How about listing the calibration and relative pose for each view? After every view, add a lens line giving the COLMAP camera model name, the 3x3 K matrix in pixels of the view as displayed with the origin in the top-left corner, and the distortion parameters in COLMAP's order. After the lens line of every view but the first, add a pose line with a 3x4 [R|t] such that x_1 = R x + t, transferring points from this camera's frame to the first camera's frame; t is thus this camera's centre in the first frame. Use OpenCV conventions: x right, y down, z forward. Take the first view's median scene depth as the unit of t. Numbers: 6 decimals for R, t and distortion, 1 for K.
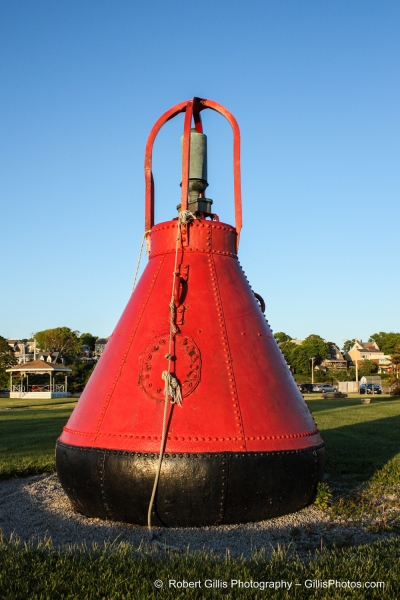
lens RADIAL K [[618.0, 0, 202.2], [0, 618.0, 299.4], [0, 0, 1]] dist [-0.101738, 0.000000]
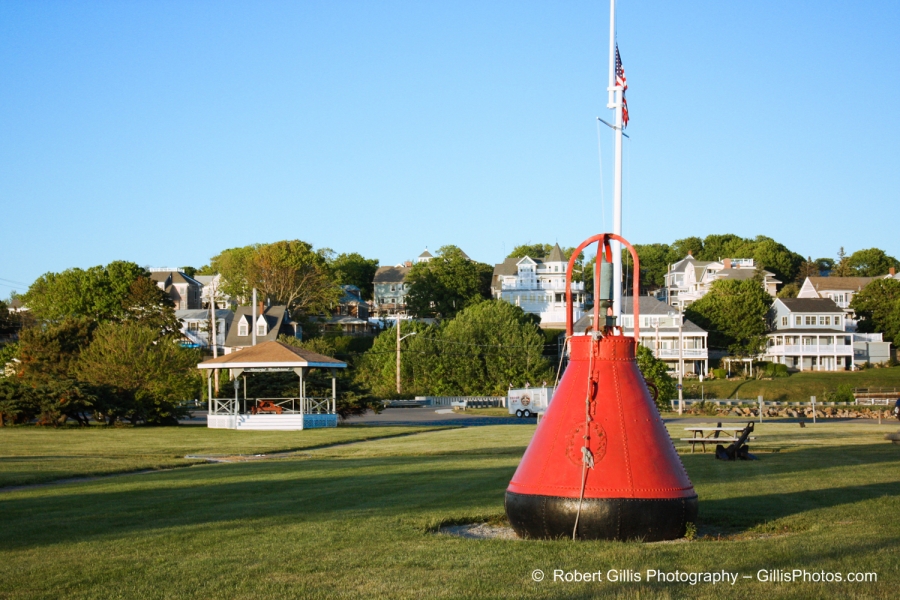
lens RADIAL K [[1684.4, 0, 446.4], [0, 1684.4, 299.4], [0, 0, 1]] dist [0.012250, 0.000000]
pose [[0.992277, 0.002638, -0.124013, 0.104203], [0.008044, 0.996301, 0.085559, -0.522049], [0.123780, -0.085896, 0.988585, -2.705298]]
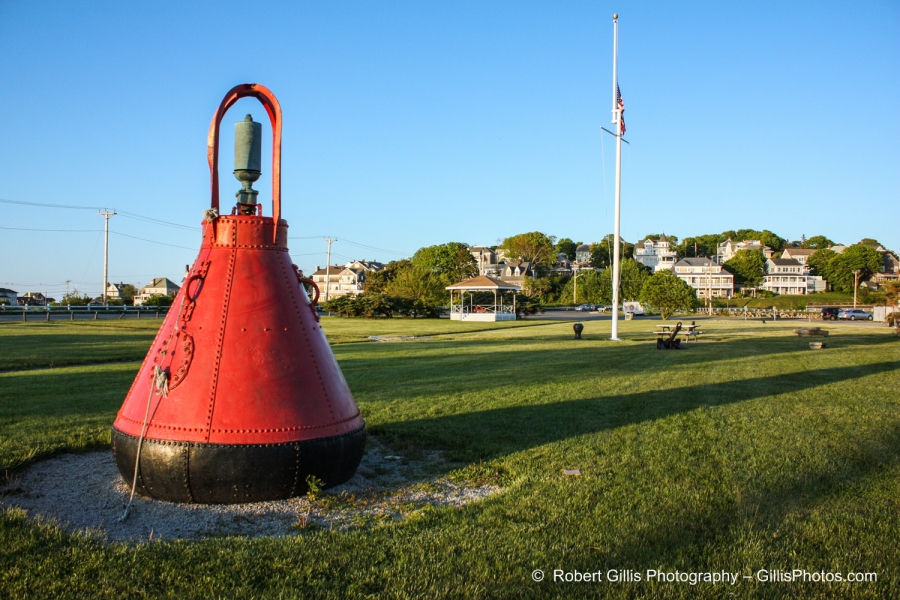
lens RADIAL K [[759.6, 0, 452.5], [0, 759.6, 295.0], [0, 0, 1]] dist [-0.125194, 0.017707]
pose [[0.942299, 0.015047, -0.334434, 0.749455], [0.028770, 0.991654, 0.125679, -0.139484], [0.333534, -0.128049, 0.934001, -0.064162]]
